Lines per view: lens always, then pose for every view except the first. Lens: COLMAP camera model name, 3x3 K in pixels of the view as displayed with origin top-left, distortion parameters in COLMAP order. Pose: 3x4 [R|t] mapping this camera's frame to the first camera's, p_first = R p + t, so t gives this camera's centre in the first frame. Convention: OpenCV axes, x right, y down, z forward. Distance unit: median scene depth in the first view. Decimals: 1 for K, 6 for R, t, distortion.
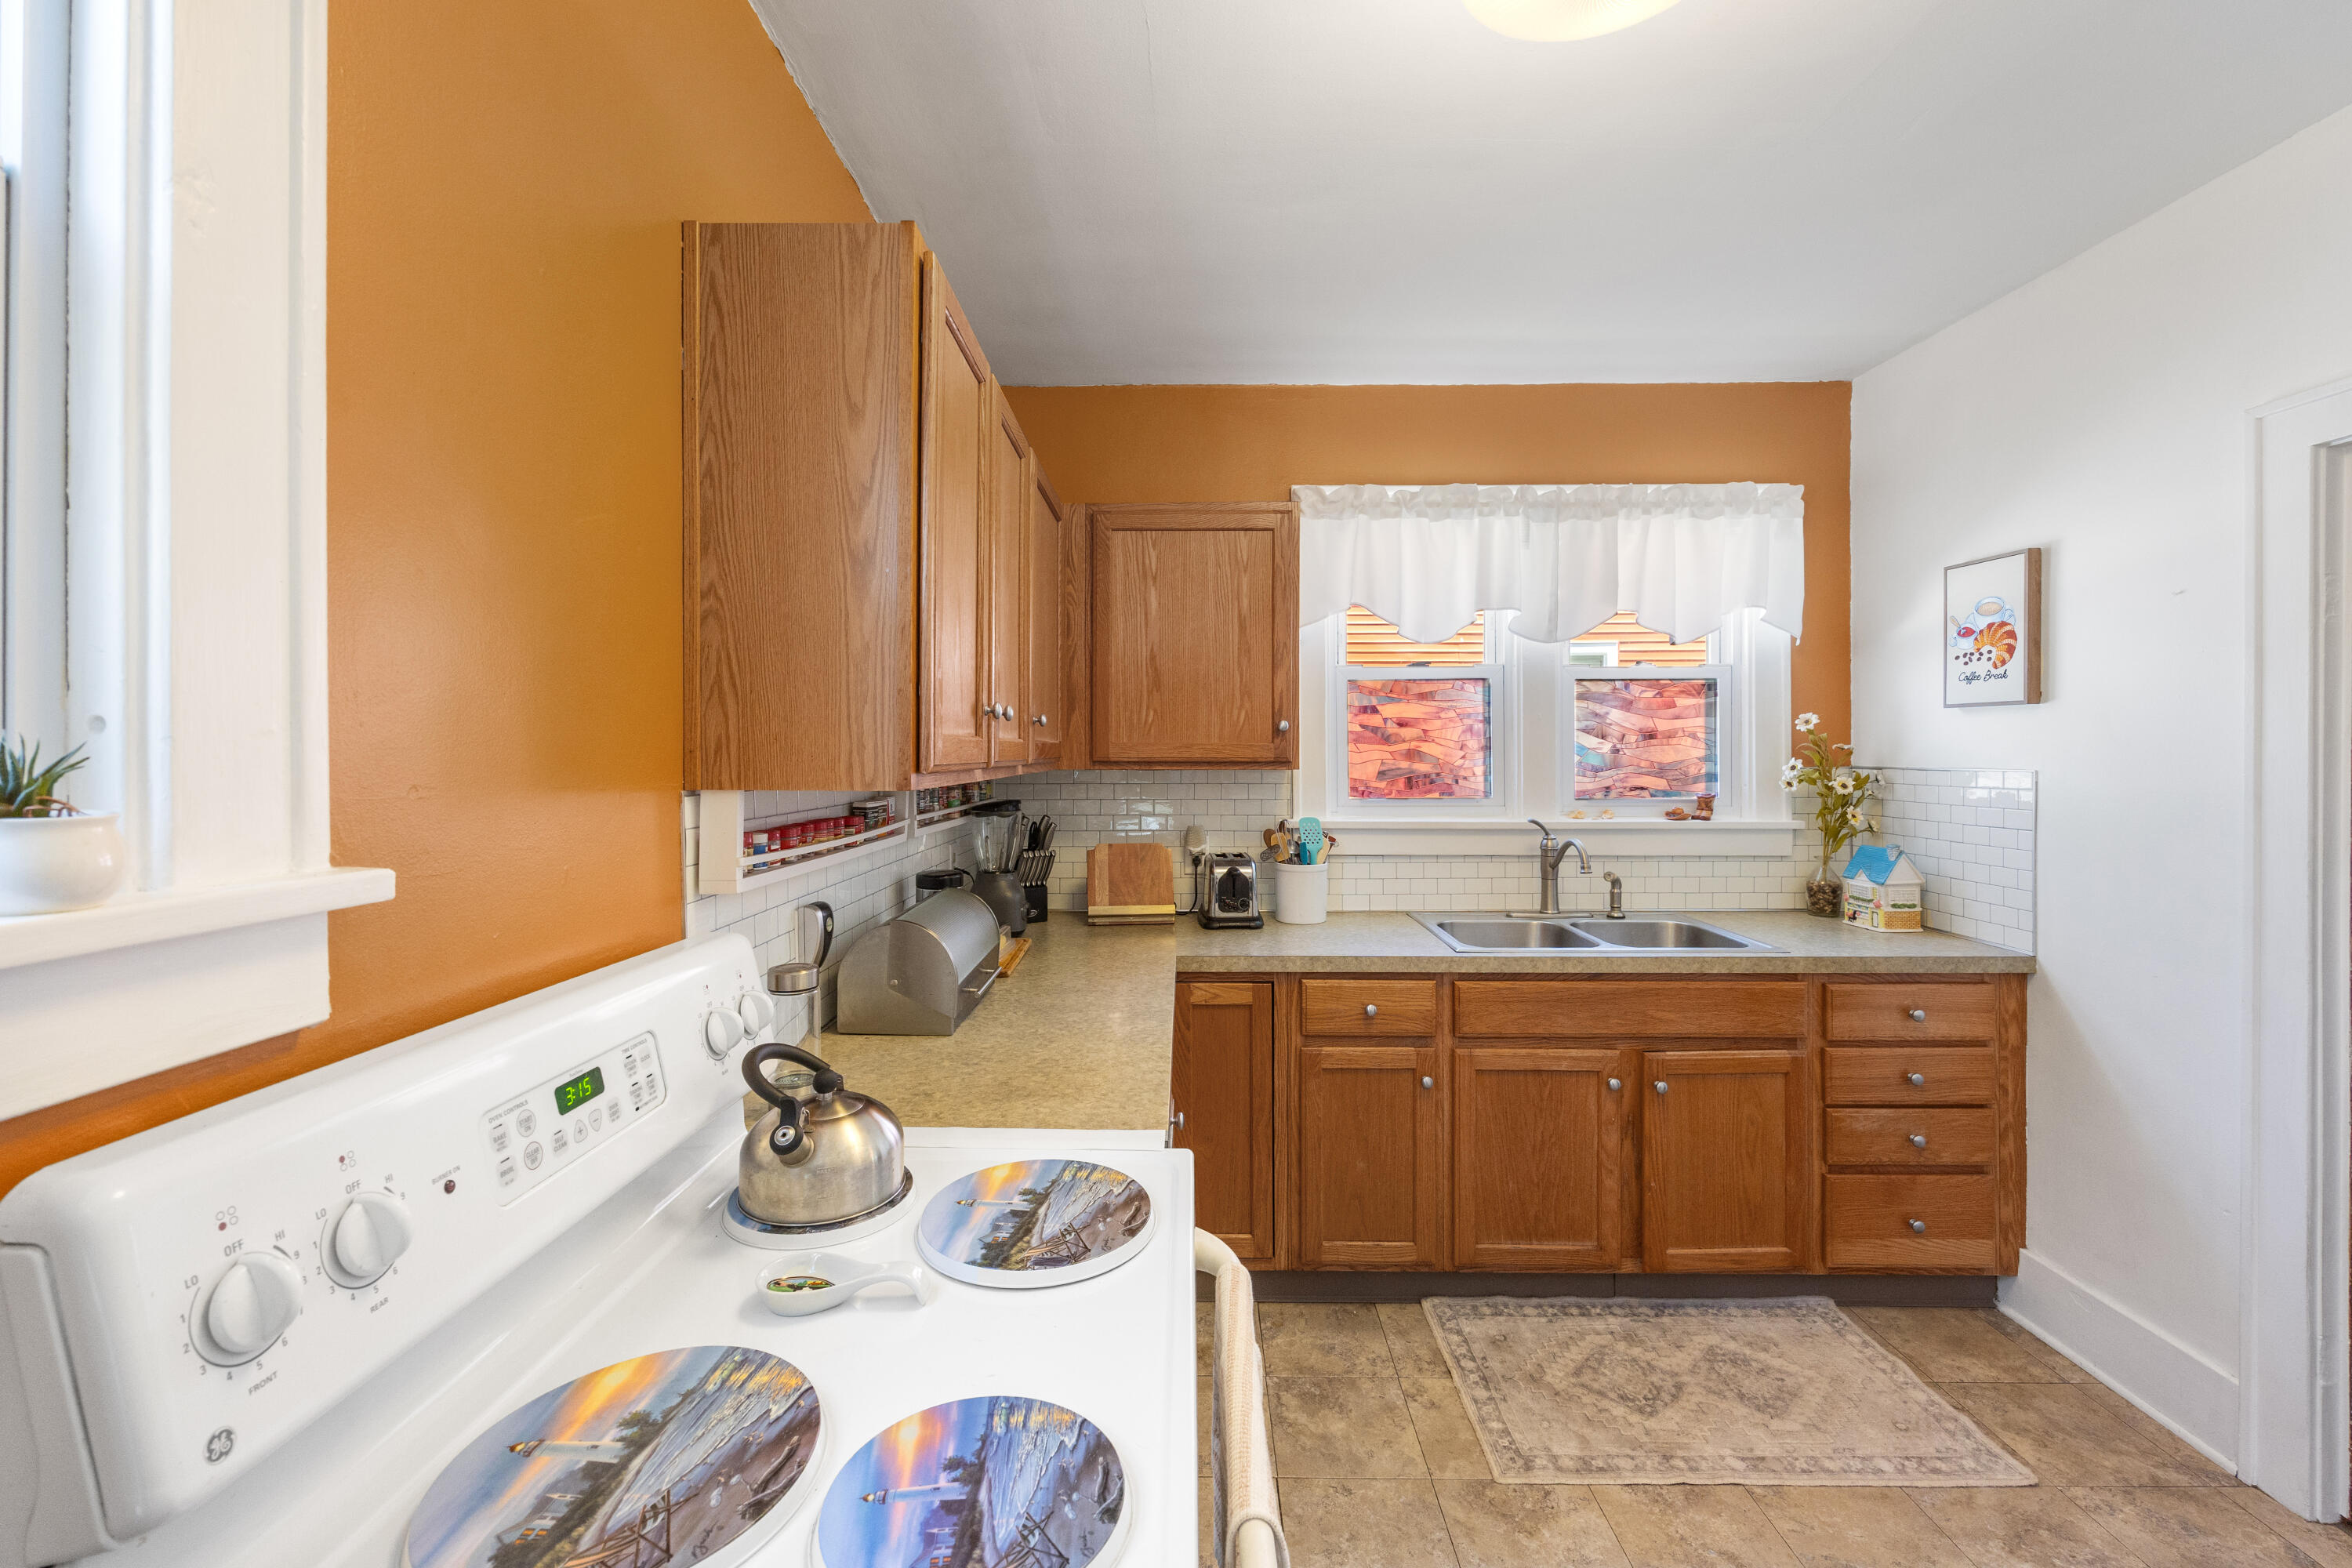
lens RADIAL K [[959.6, 0, 1181.4], [0, 959.6, 749.7], [0, 0, 1]] dist [0.013315, 0.000015]
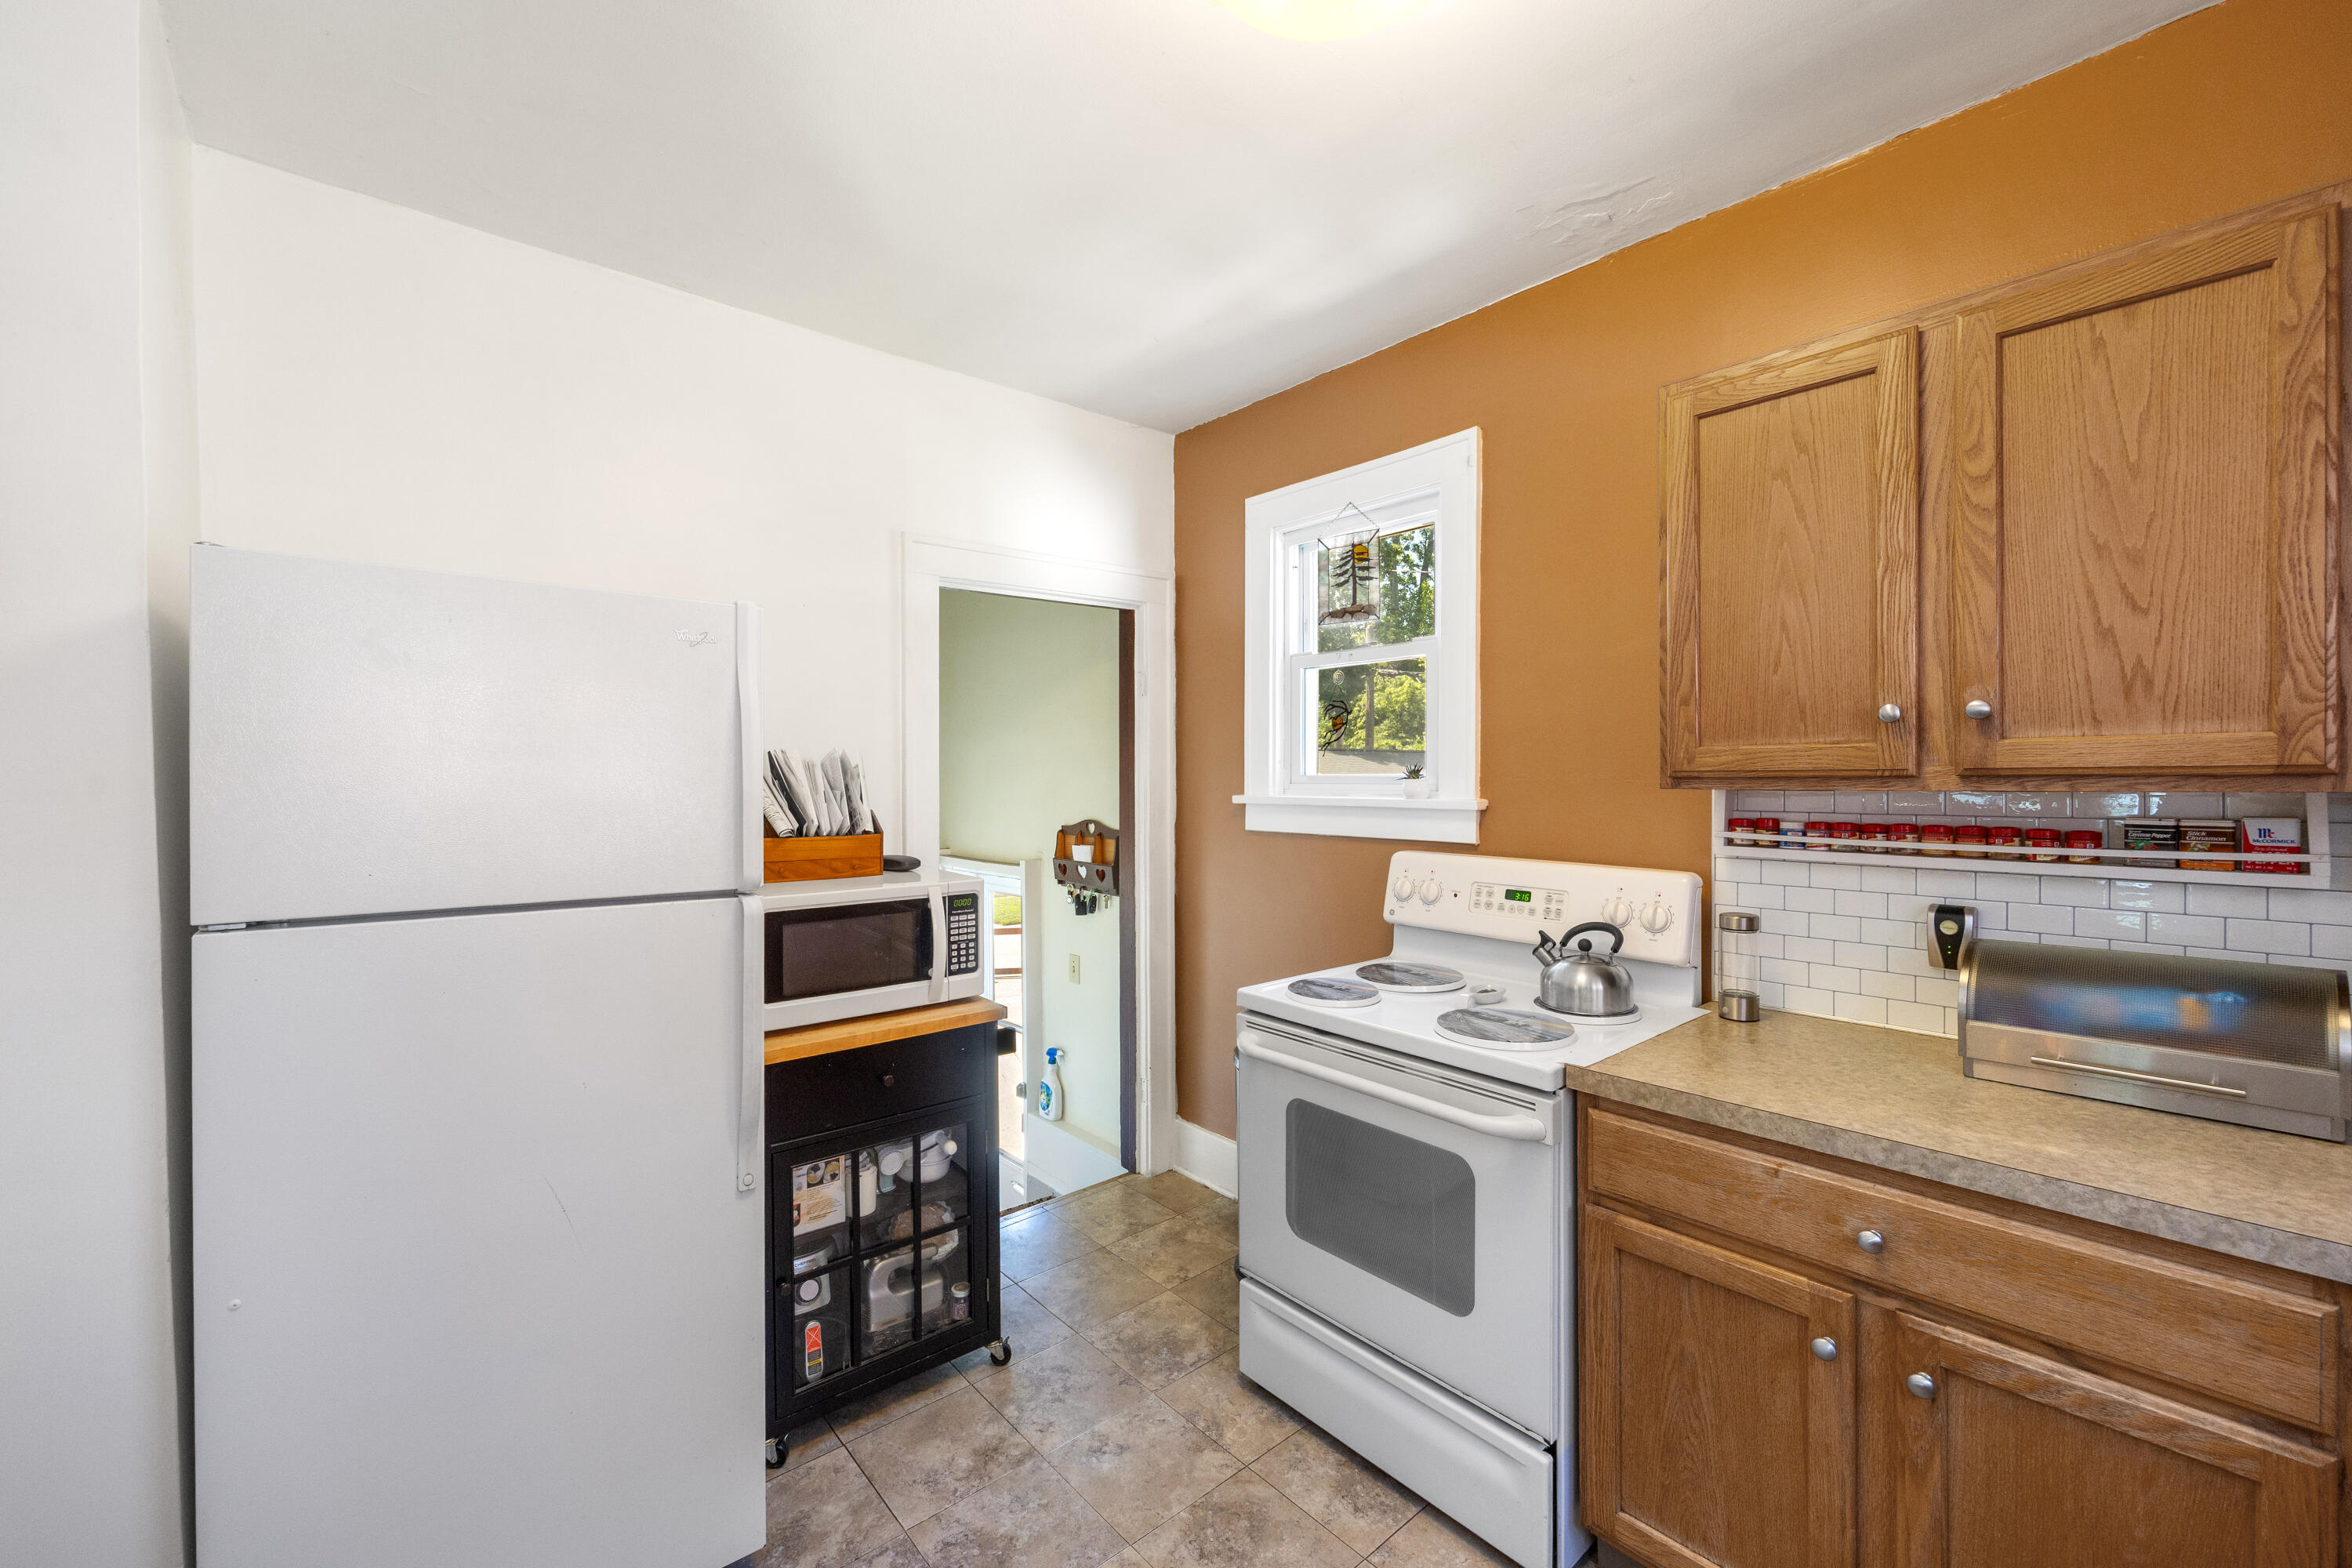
lens RADIAL K [[942.0, 0, 1176.0], [0, 942.0, 784.0], [0, 0, 1]] dist [-0.002482, 0.000065]
pose [[-0.749906, 0.014433, -0.661387, 0.638042], [0.009935, 0.999895, 0.010555, 0.008018], [0.661470, 0.001344, -0.749971, 0.849901]]
